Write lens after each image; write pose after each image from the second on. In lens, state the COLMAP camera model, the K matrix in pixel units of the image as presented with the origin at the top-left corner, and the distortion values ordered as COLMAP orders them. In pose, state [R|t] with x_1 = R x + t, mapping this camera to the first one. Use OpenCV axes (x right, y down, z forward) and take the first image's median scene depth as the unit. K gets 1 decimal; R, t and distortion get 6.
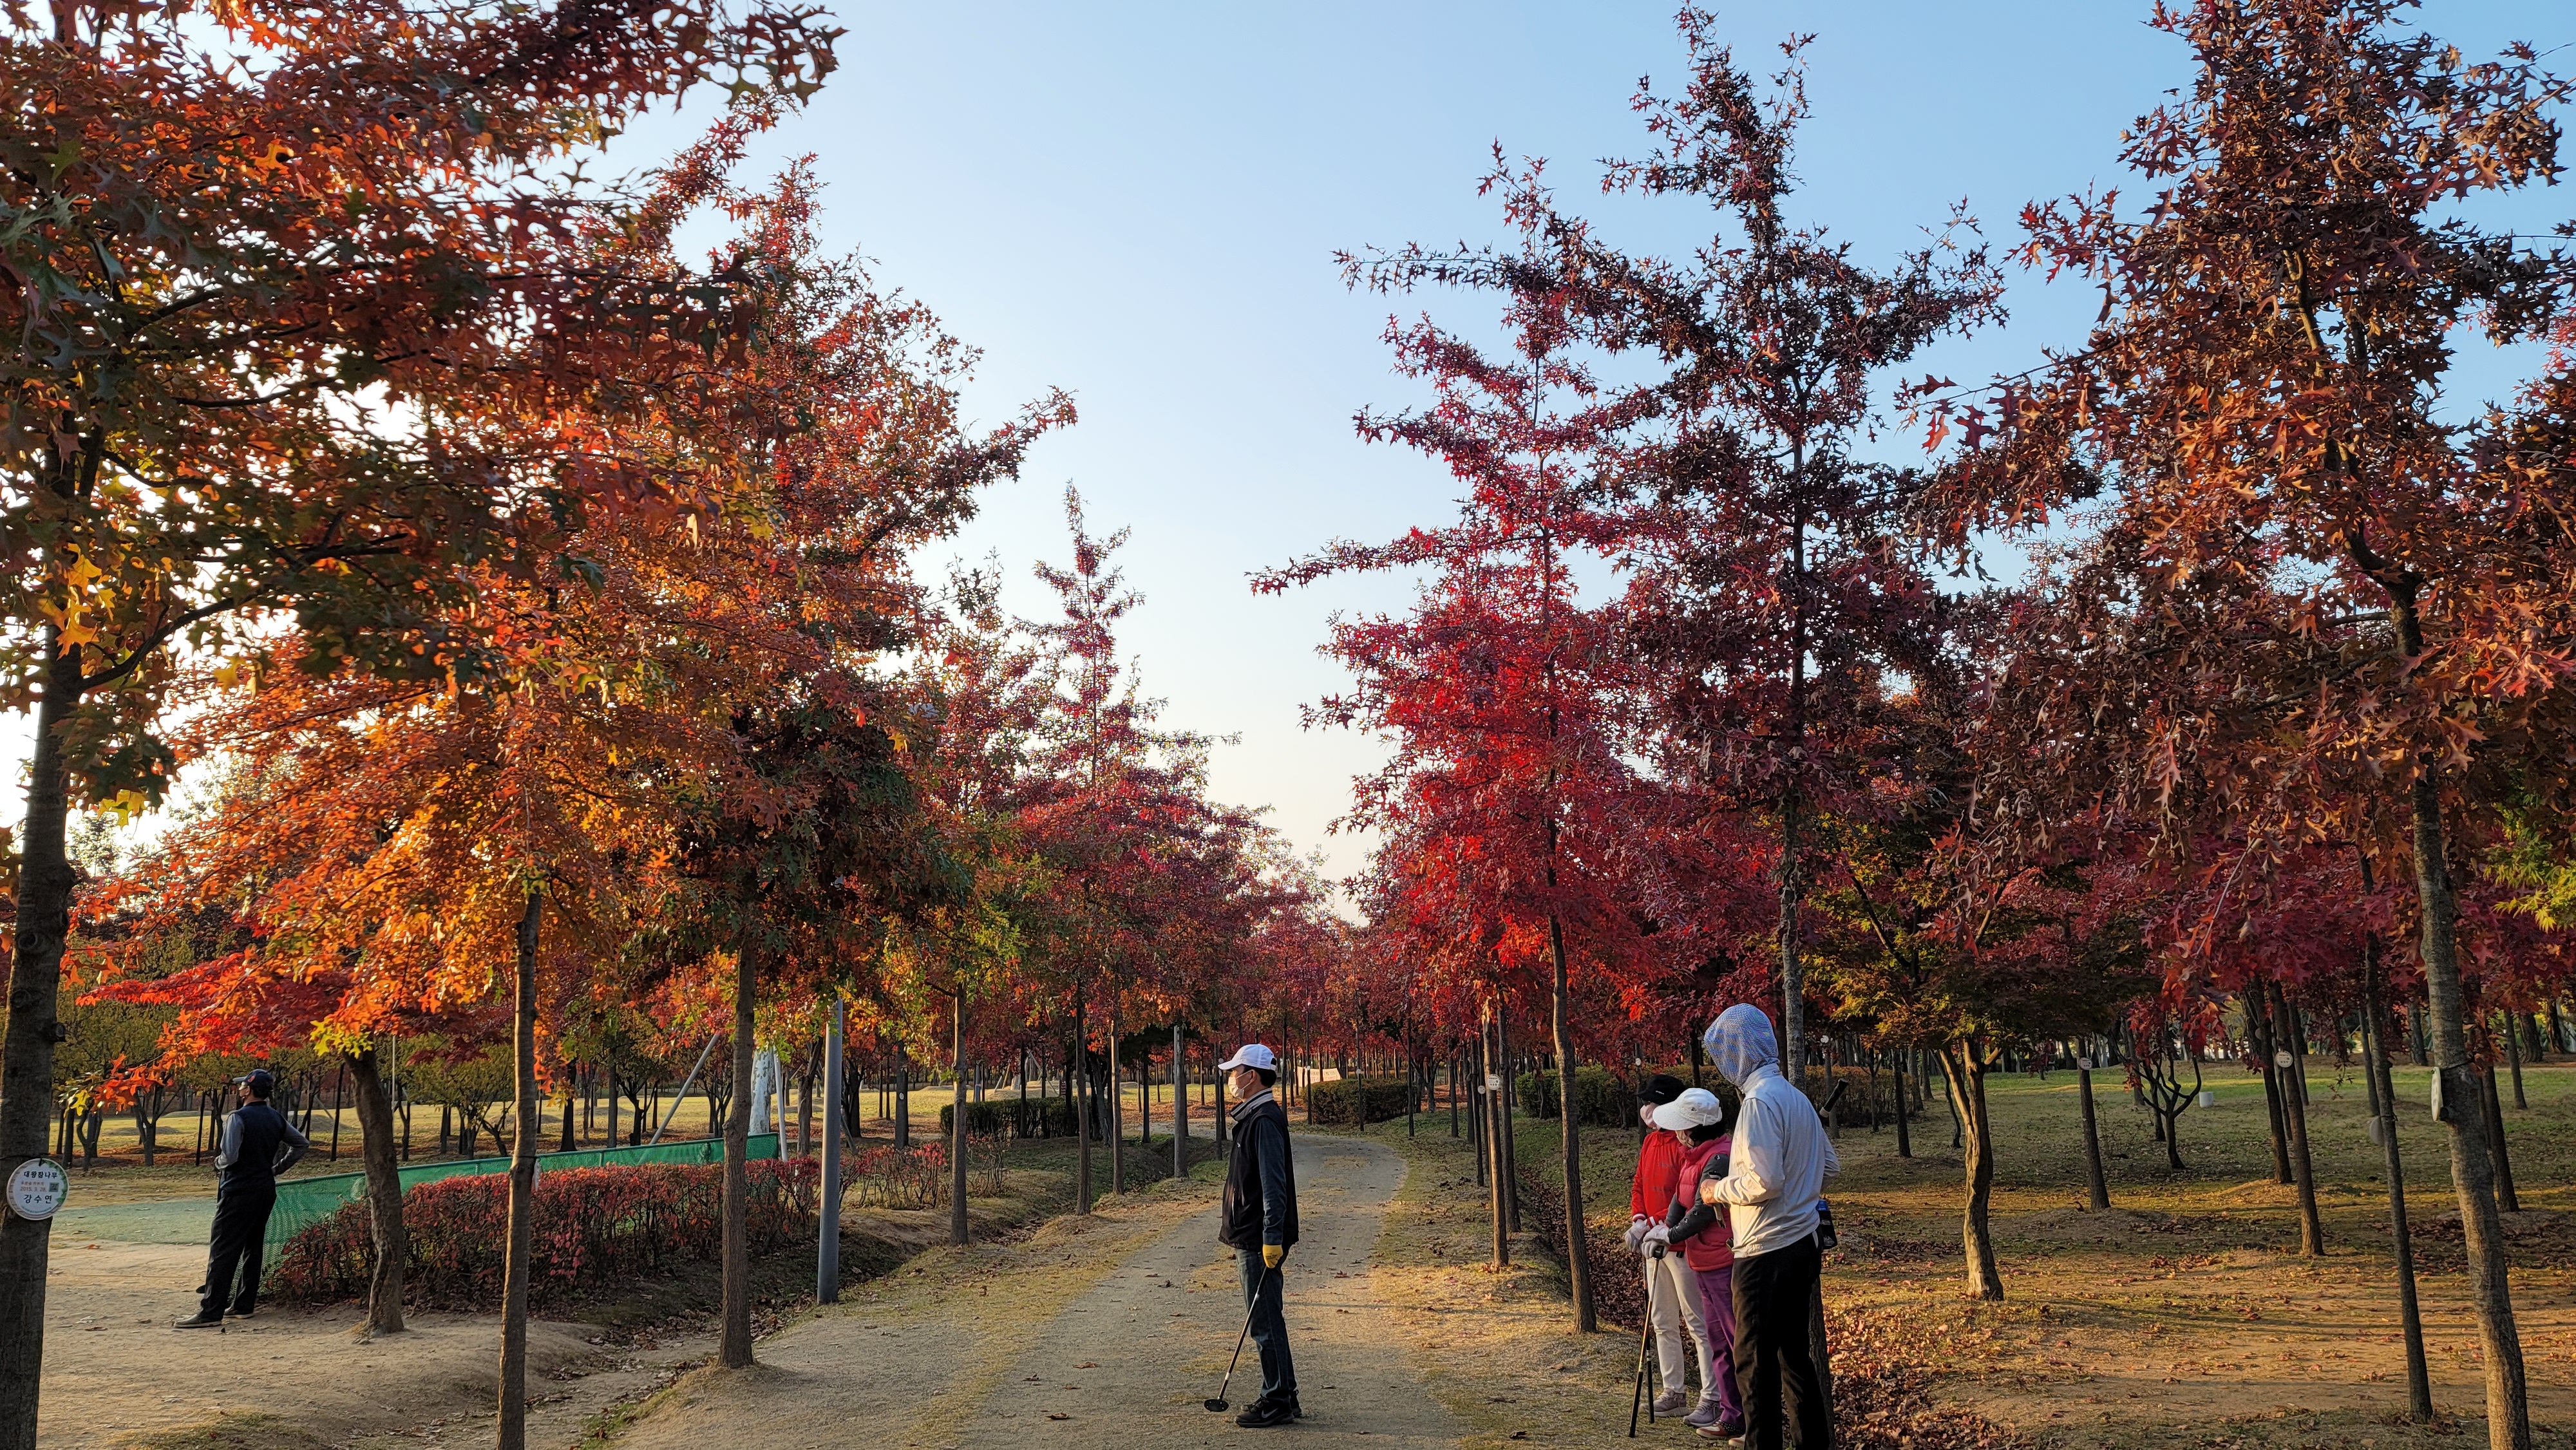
lens RADIAL K [[1915.2, 0, 1288.0], [0, 1915.2, 725.0], [0, 0, 1]] dist [0.080258, -0.044350]
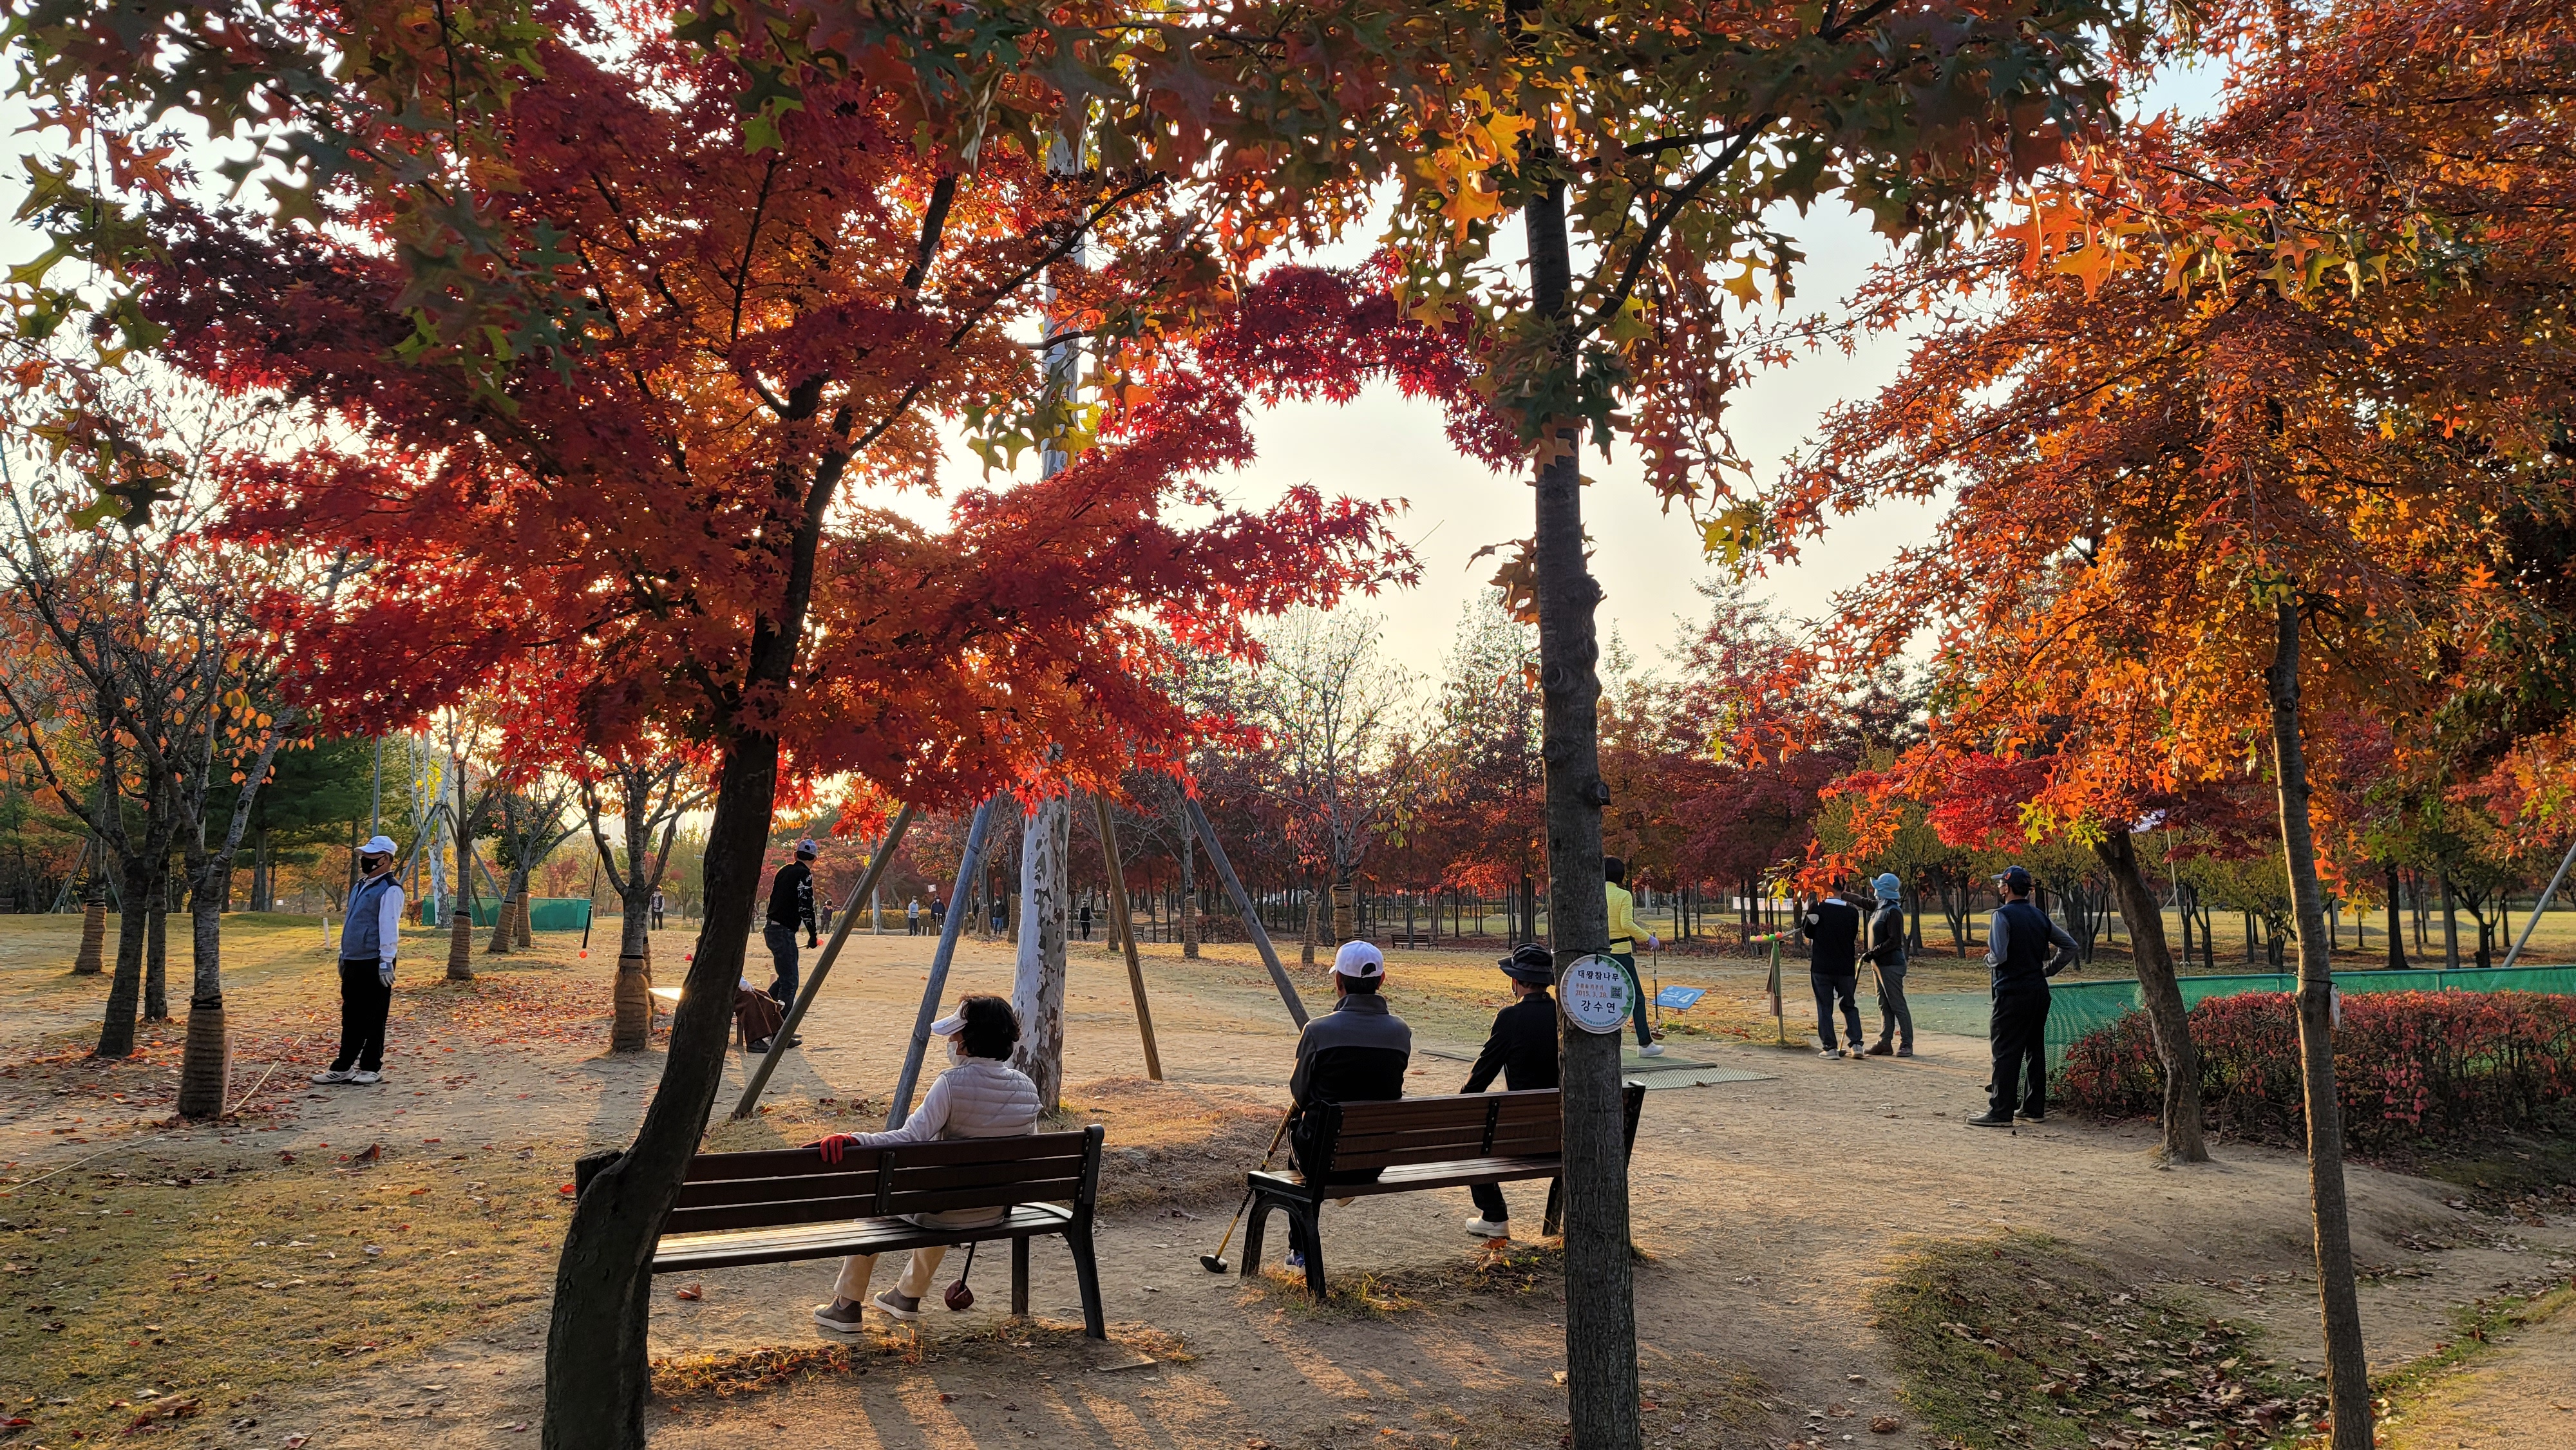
lens RADIAL K [[1802.7, 0, 1287.4], [0, 1802.7, 745.6], [0, 0, 1]] dist [0.149188, -0.145409]
pose [[0.633017, -0.047459, -0.772682, -0.059807], [0.127775, 0.990835, 0.043822, 0.035394], [0.763520, -0.126470, 0.633279, 0.178808]]
